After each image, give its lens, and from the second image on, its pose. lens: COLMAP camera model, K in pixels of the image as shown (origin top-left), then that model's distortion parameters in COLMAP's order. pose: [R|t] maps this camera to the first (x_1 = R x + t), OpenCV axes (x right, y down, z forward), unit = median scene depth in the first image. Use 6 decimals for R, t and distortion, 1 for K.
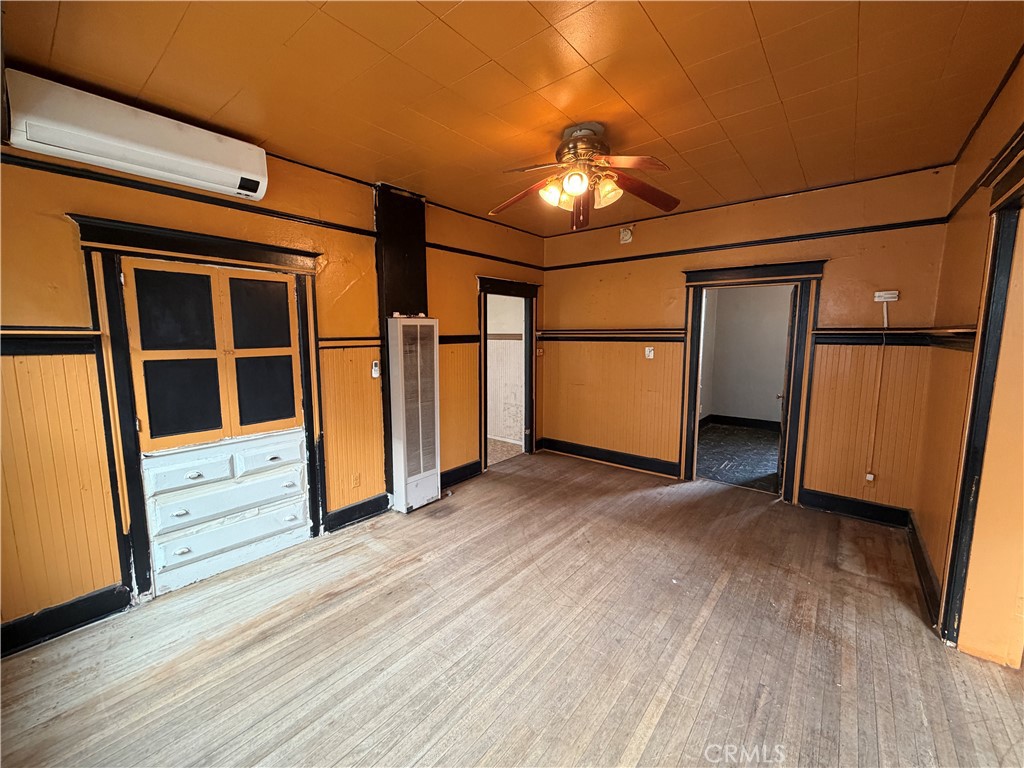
lens RADIAL K [[418.5, 0, 490.6], [0, 418.5, 379.0], [0, 0, 1]] dist [0.000441, 0.000784]
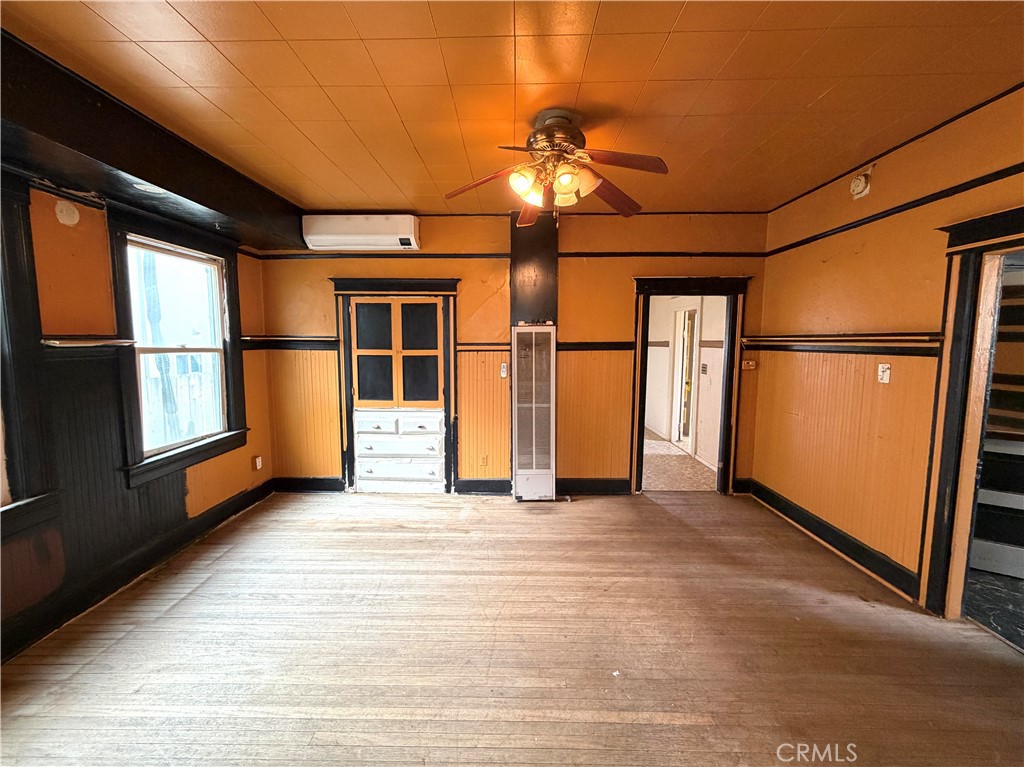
lens RADIAL K [[418.5, 0, 501.7], [0, 418.5, 377.5], [0, 0, 1]] dist [0.000441, 0.000784]
pose [[0.624754, 0.072071, -0.777488, 0.706366], [-0.086596, 0.995984, 0.022740, -0.032880], [0.776005, 0.053121, 0.628486, 0.286461]]
